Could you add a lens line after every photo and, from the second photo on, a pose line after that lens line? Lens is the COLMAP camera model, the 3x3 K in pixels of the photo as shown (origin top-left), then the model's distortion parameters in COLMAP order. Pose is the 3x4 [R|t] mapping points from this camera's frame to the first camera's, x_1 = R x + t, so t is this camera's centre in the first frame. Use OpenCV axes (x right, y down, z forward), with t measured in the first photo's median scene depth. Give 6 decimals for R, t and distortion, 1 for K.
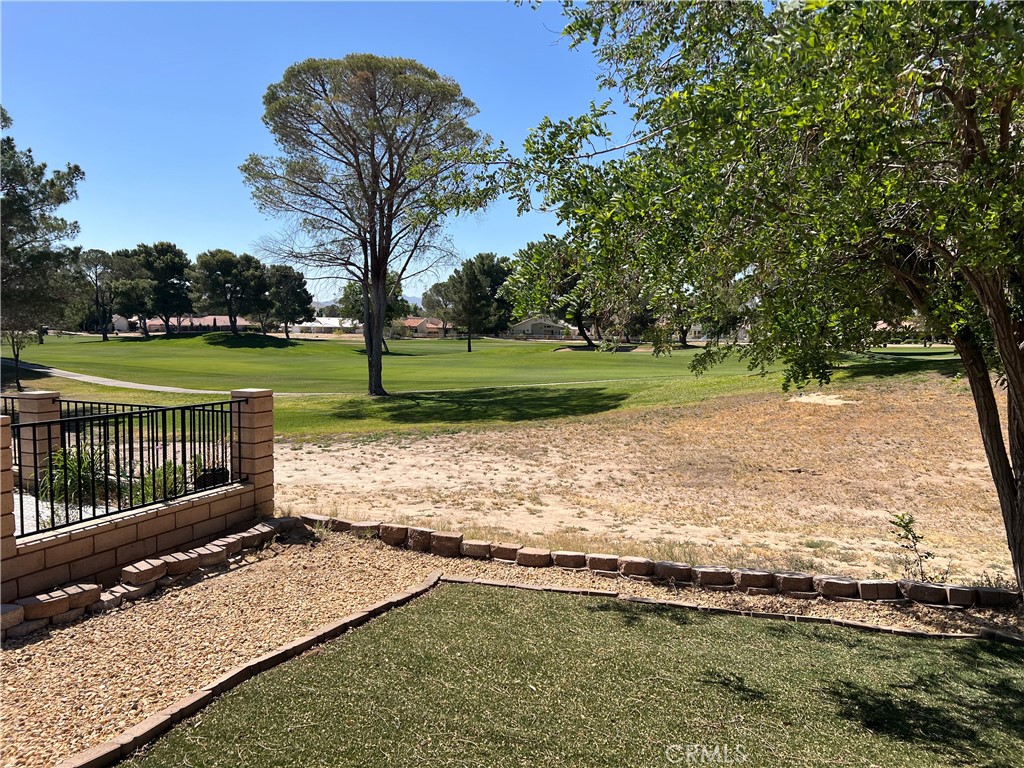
lens RADIAL K [[770.6, 0, 509.8], [0, 770.6, 383.8], [0, 0, 1]] dist [0.044740, -0.008207]
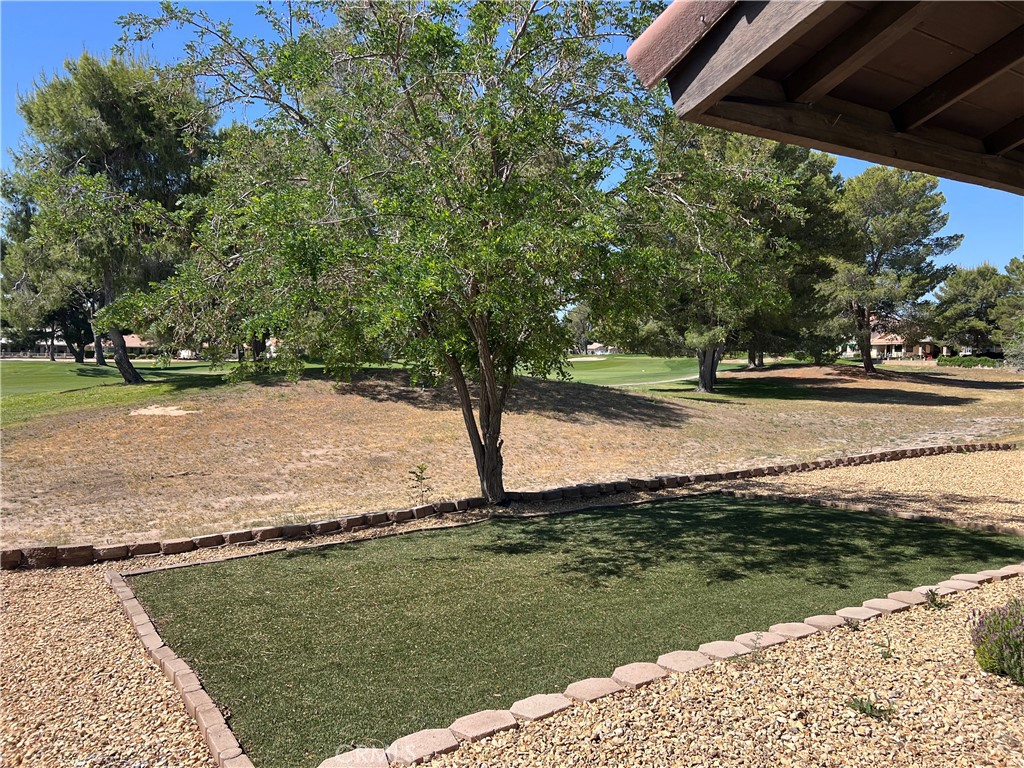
lens RADIAL K [[770.6, 0, 513.8], [0, 770.6, 384.0], [0, 0, 1]] dist [0.044740, -0.008207]
pose [[0.601268, -0.028931, 0.798523, -0.575121], [0.043912, 0.999030, 0.003131, 0.002777], [-0.797840, 0.033183, 0.601956, -0.103881]]
